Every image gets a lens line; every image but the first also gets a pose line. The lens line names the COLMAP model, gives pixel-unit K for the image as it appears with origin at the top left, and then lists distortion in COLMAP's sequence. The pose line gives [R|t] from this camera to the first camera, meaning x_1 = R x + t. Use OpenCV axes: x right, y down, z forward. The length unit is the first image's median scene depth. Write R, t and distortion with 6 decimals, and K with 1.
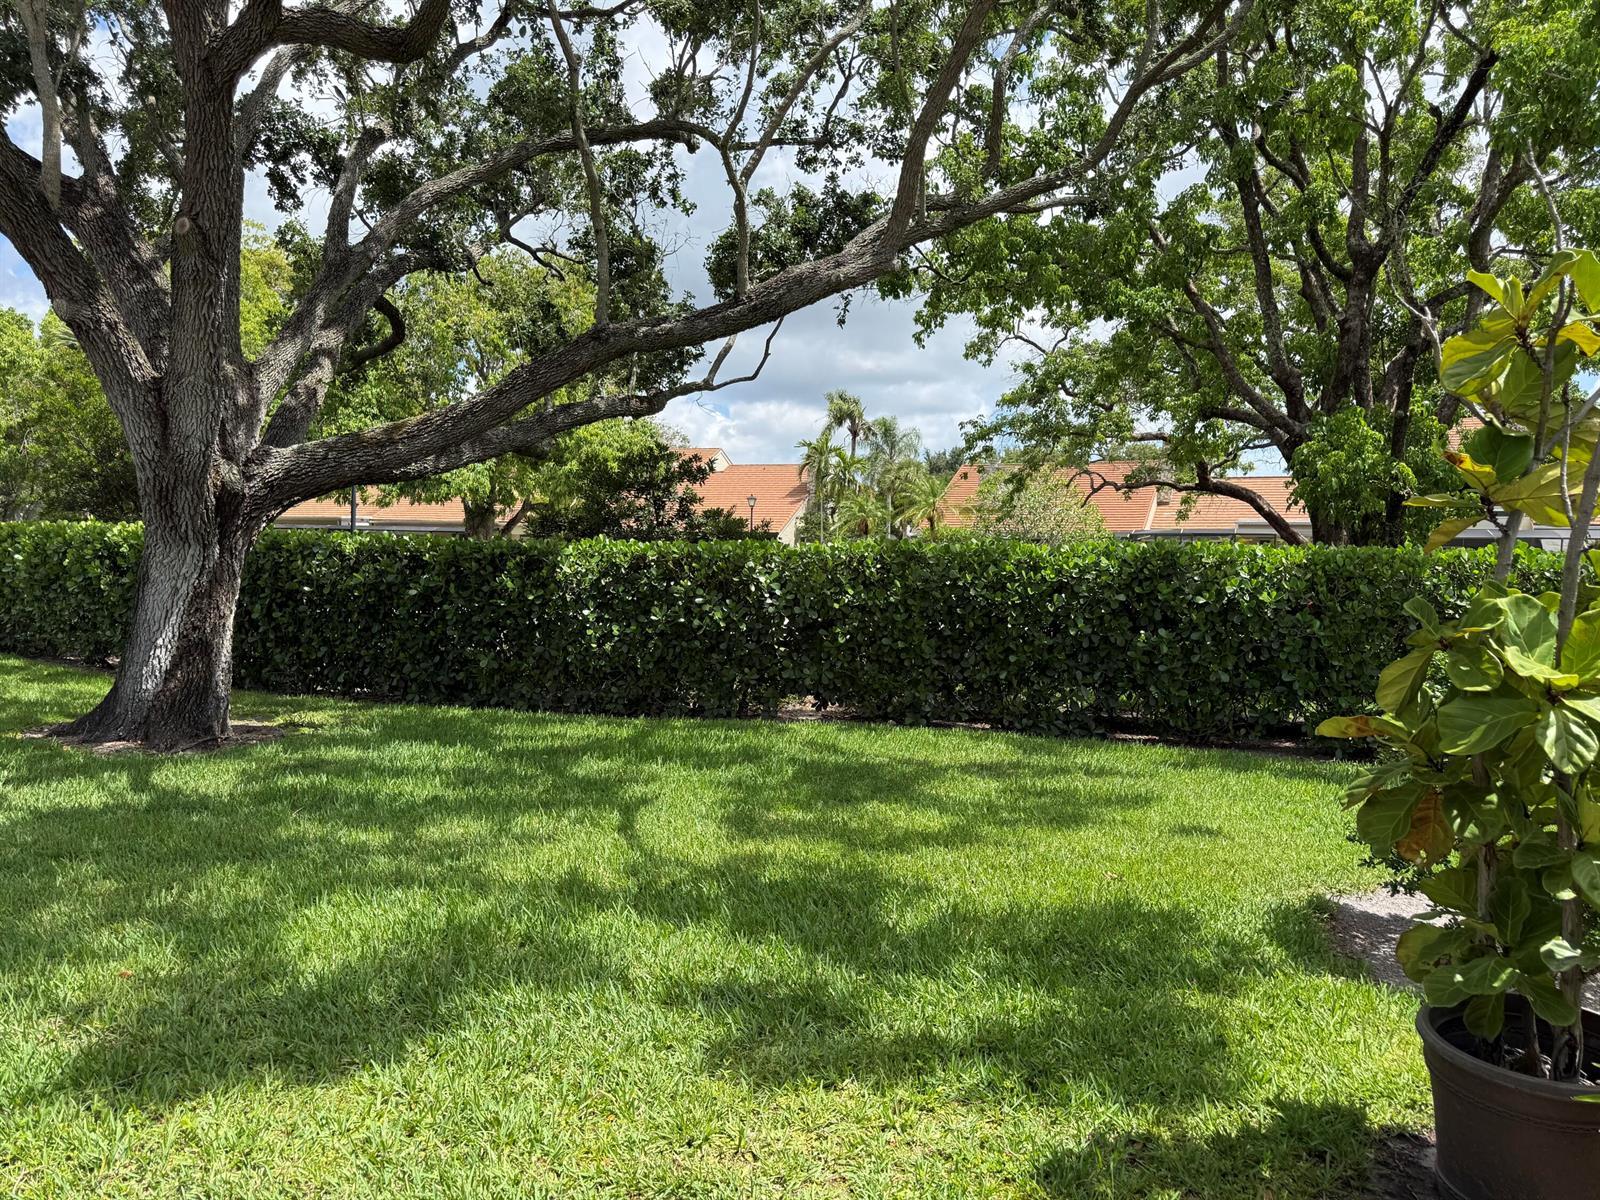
lens RADIAL K [[1129.0, 0, 803.4], [0, 1129.0, 597.9], [0, 0, 1]] dist [-0.002306, -0.000195]
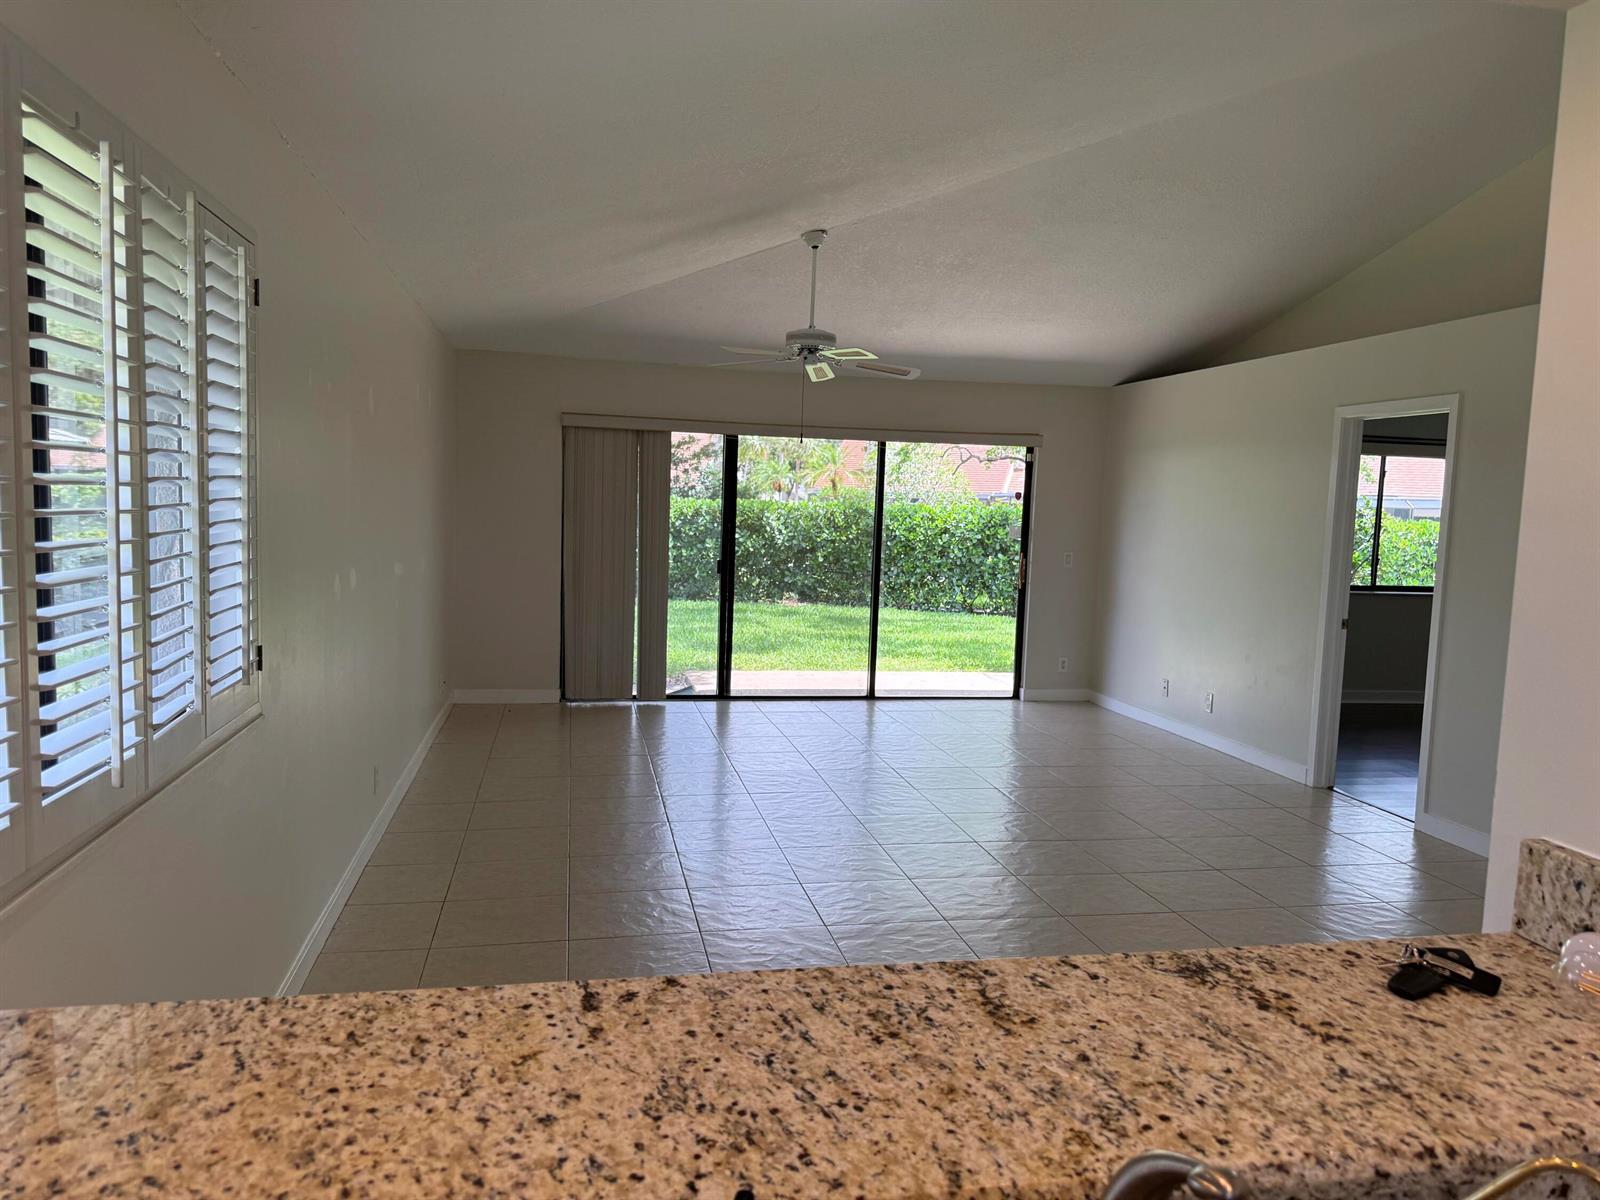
lens RADIAL K [[1129.0, 0, 796.8], [0, 1129.0, 601.7], [0, 0, 1]] dist [-0.002306, -0.000195]
pose [[0.993768, 0.010820, 0.110945, -0.195292], [-0.015693, 0.998945, 0.043147, 0.027937], [-0.110361, -0.044619, 0.992889, -0.722758]]
